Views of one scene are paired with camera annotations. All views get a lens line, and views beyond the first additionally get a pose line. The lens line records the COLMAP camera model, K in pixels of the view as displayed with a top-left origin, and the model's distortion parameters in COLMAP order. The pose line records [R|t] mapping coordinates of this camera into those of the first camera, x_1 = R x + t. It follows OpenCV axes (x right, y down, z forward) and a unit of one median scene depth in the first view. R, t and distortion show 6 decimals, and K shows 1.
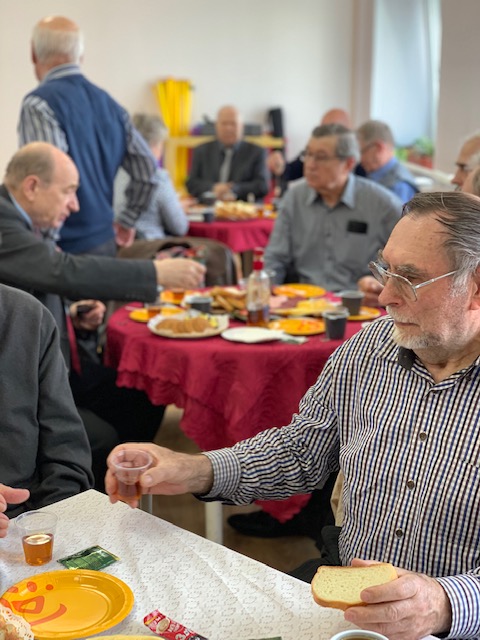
lens RADIAL K [[968.3, 0, 240.0], [0, 968.3, 320.9], [0, 0, 1]] dist [0.007521, 0.000000]
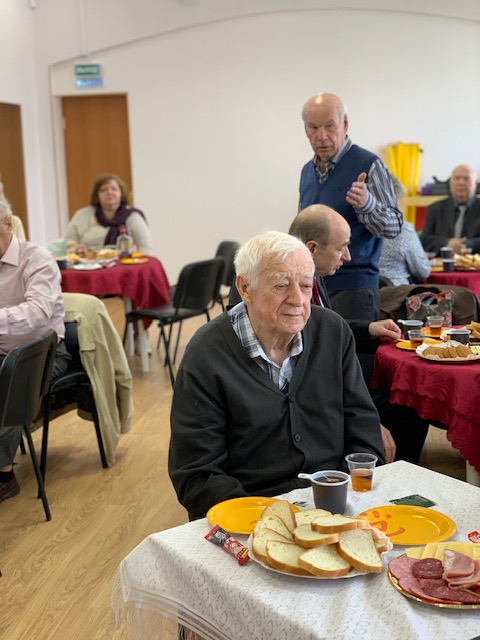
lens RADIAL K [[968.3, 0, 238.9], [0, 968.3, 316.9], [0, 0, 1]] dist [0.007521, 0.000000]
pose [[0.976829, 0.002294, -0.214008, -0.048048], [-0.017368, 0.997494, -0.068583, 0.040976], [0.213314, 0.070711, 0.974421, -0.151176]]
